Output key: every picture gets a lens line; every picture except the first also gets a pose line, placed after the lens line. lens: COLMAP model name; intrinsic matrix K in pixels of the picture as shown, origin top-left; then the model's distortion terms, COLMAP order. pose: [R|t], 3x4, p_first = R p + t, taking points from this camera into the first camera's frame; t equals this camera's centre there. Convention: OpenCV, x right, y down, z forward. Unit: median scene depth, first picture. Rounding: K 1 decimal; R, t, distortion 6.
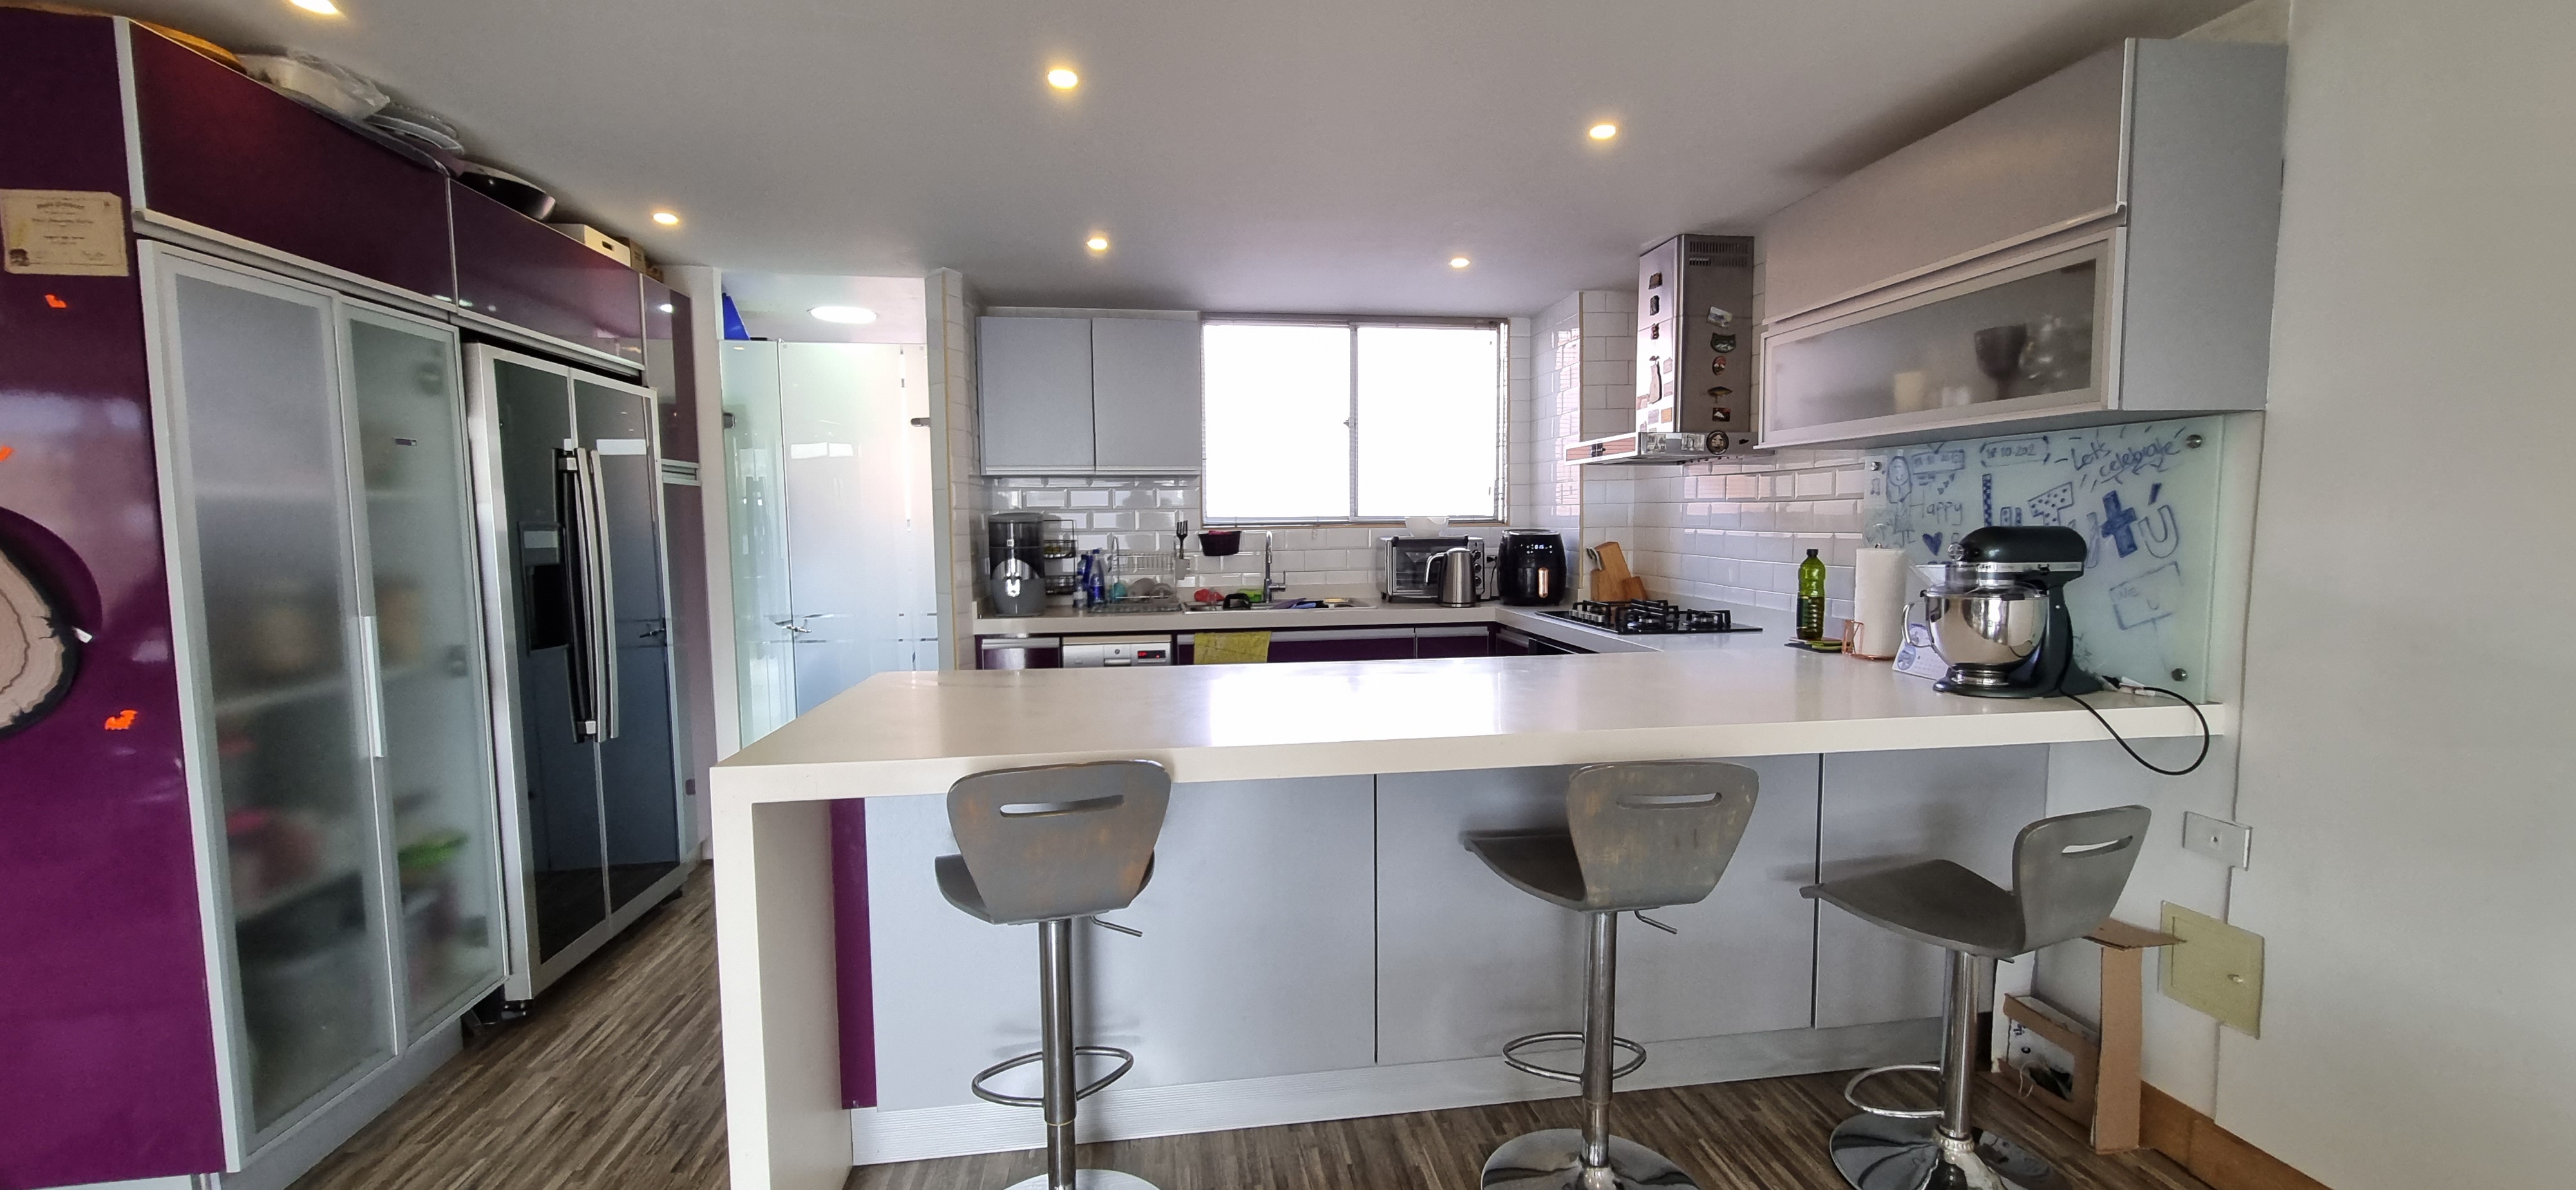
lens RADIAL K [[1019.1, 0, 1300.1], [0, 1019.1, 605.1], [0, 0, 1]] dist [0.003917, -0.001018]
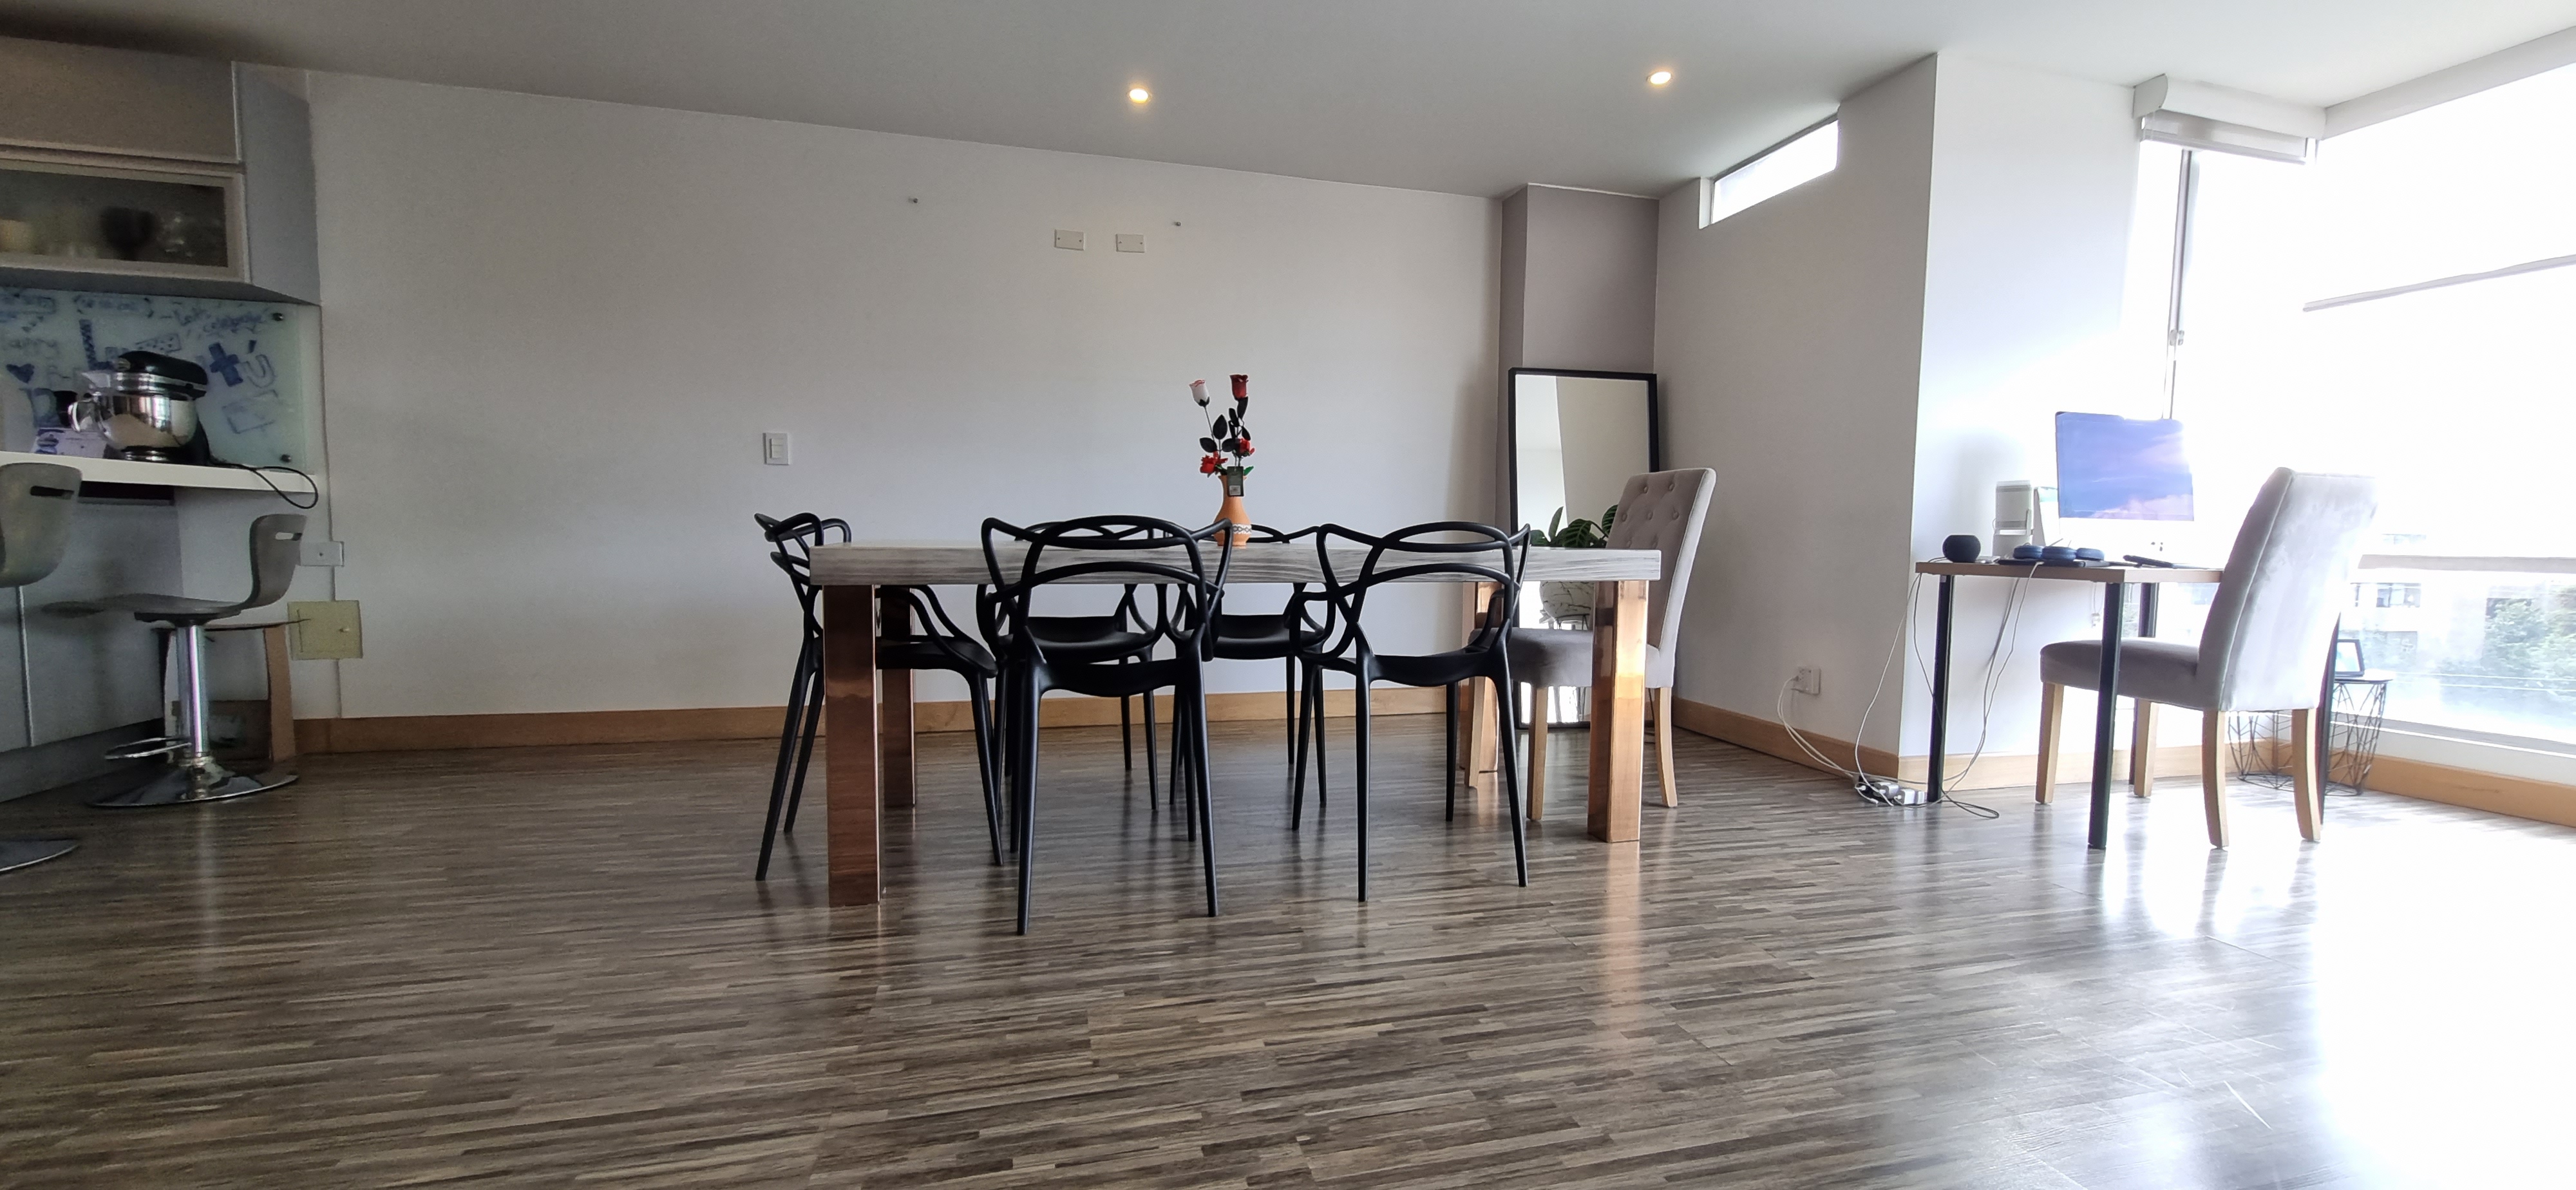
lens RADIAL K [[1019.1, 0, 1300.1], [0, 1019.1, 605.1], [0, 0, 1]] dist [0.003917, -0.001018]
pose [[-0.107069, -0.062615, 0.992278, -0.571008], [0.072266, 0.994885, 0.070577, 0.178923], [-0.991622, 0.079264, -0.101997, -0.260989]]
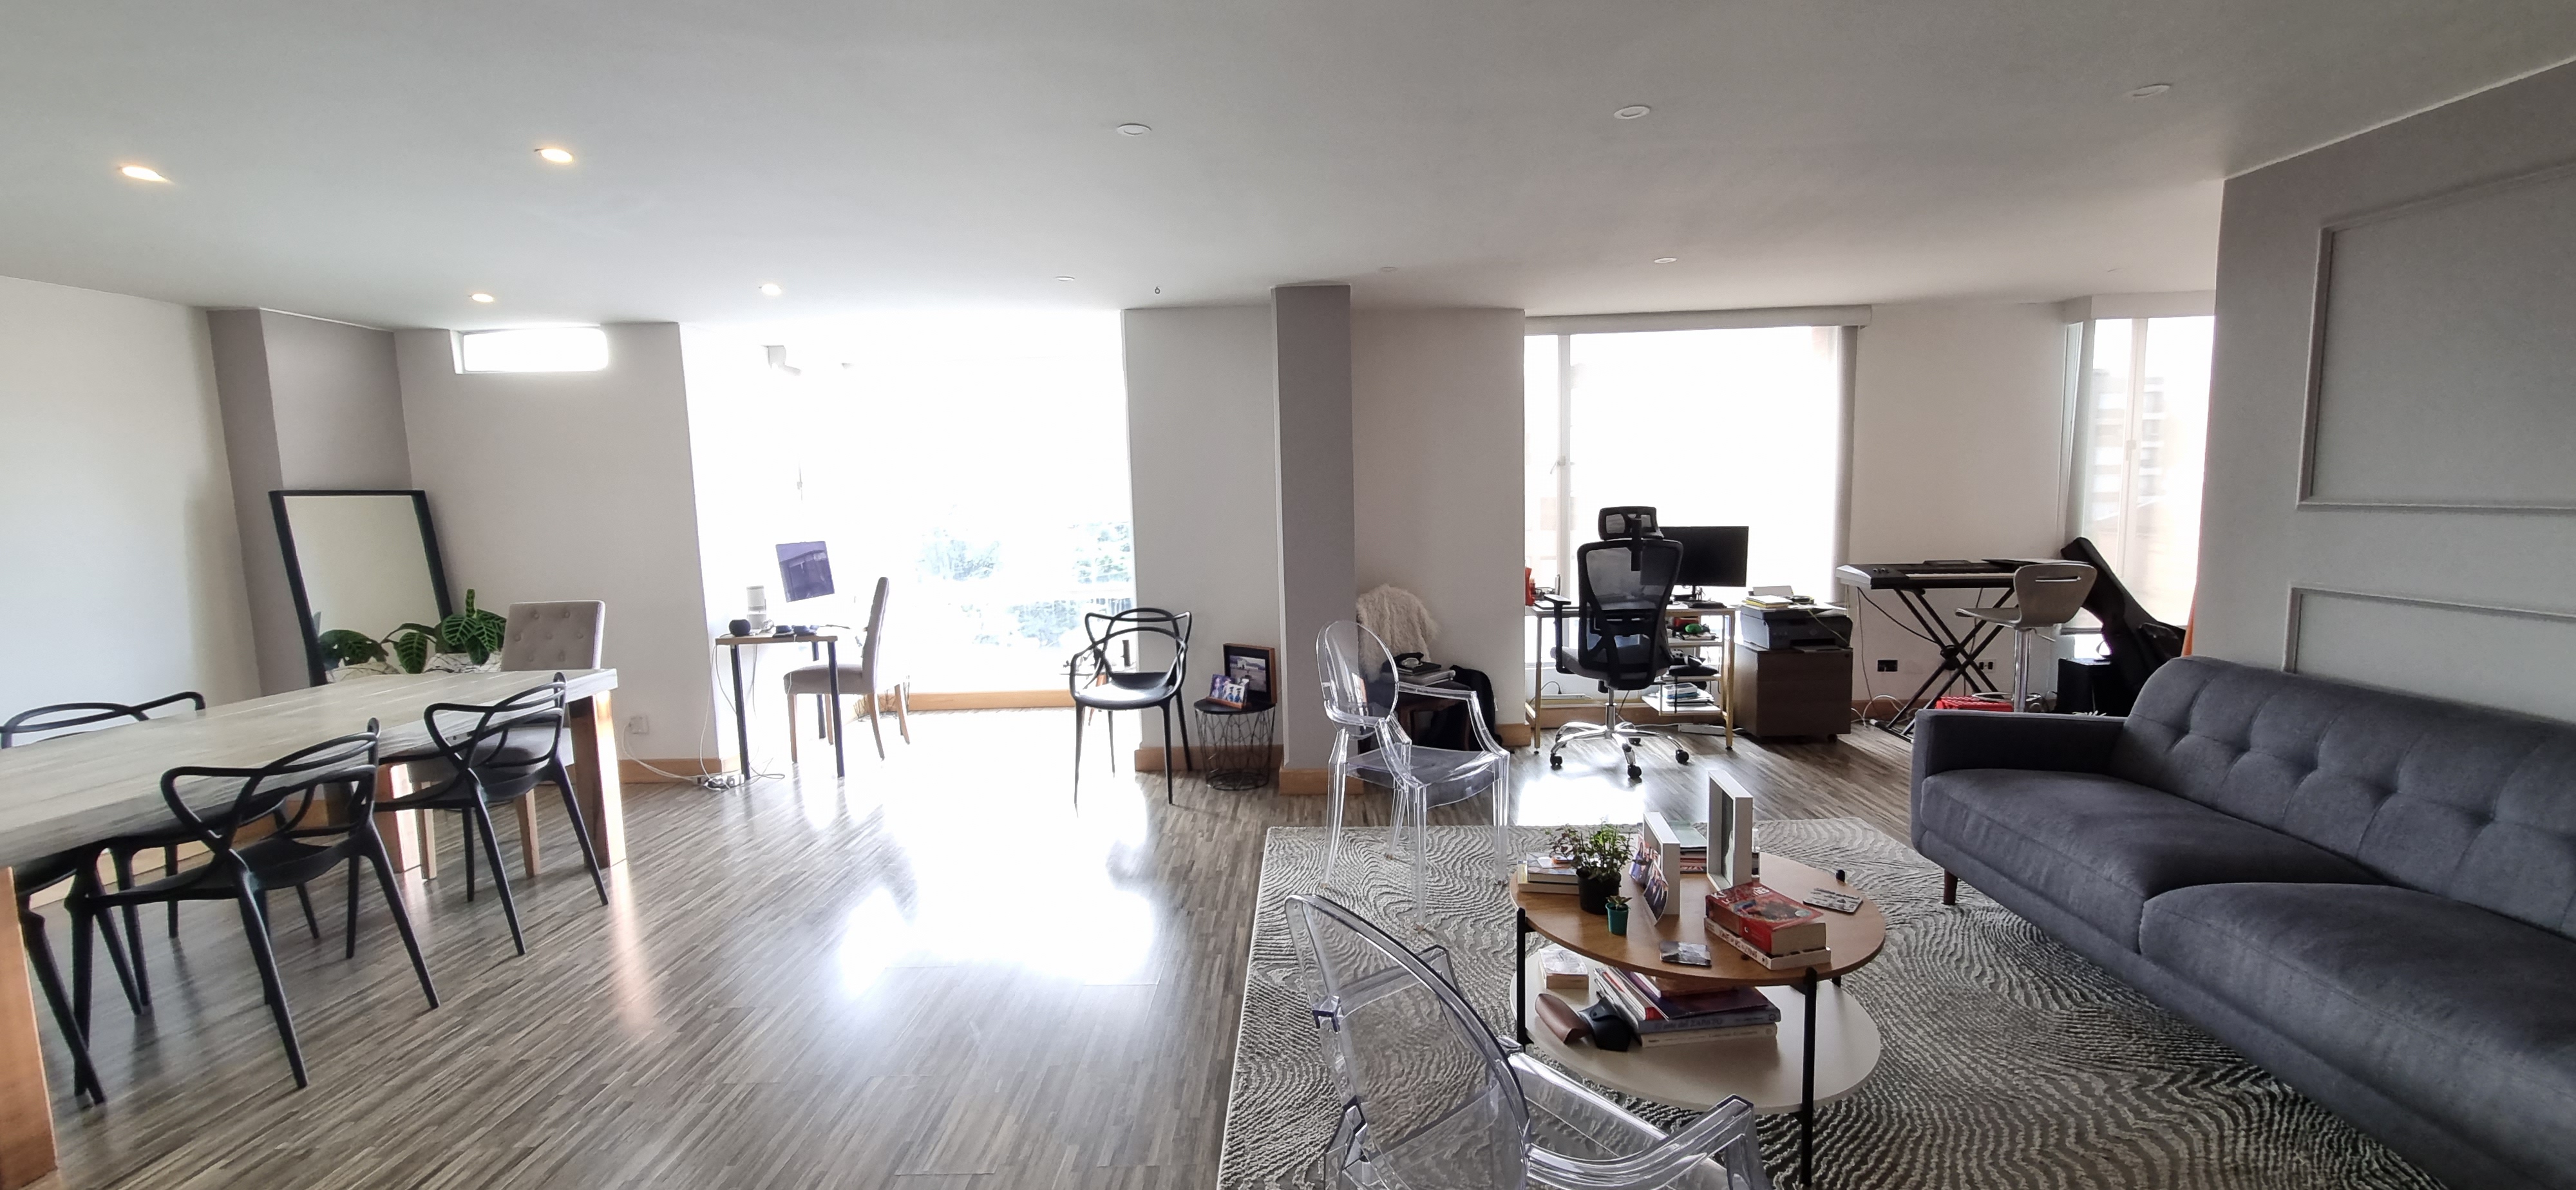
lens RADIAL K [[1019.1, 0, 1300.1], [0, 1019.1, 605.1], [0, 0, 1]] dist [0.003917, -0.001018]
pose [[-0.984122, 0.014411, 0.176906, -0.813512], [0.048938, 0.980096, 0.192400, -0.041144], [-0.170612, 0.198003, -0.965239, 0.355591]]
